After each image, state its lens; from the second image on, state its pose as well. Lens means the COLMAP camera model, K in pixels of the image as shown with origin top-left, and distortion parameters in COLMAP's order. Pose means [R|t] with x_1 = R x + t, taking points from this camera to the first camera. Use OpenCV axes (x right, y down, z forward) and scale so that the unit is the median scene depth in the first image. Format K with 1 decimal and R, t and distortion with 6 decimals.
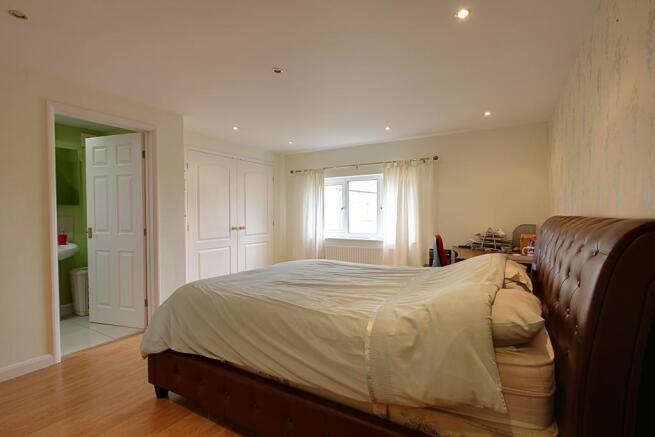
lens RADIAL K [[304.2, 0, 325.3], [0, 304.2, 220.9], [0, 0, 1]] dist [0.011739, 0.000086]
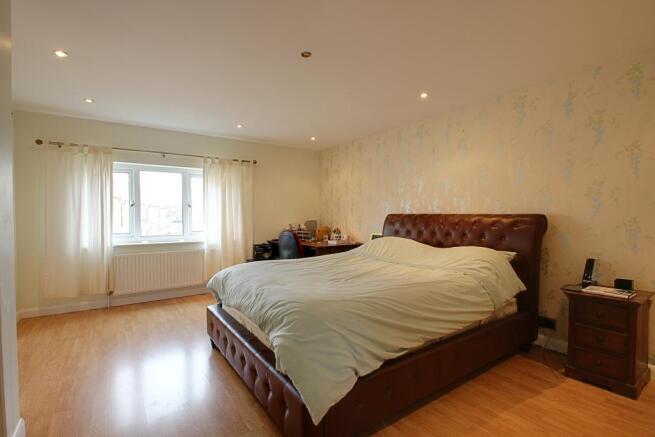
lens RADIAL K [[304.2, 0, 321.3], [0, 304.2, 218.3], [0, 0, 1]] dist [0.011739, 0.000086]
pose [[0.438282, -0.013065, 0.898742, -0.495573], [0.017934, 0.999822, 0.005788, -0.003599], [-0.898659, 0.013581, 0.438439, 0.281528]]
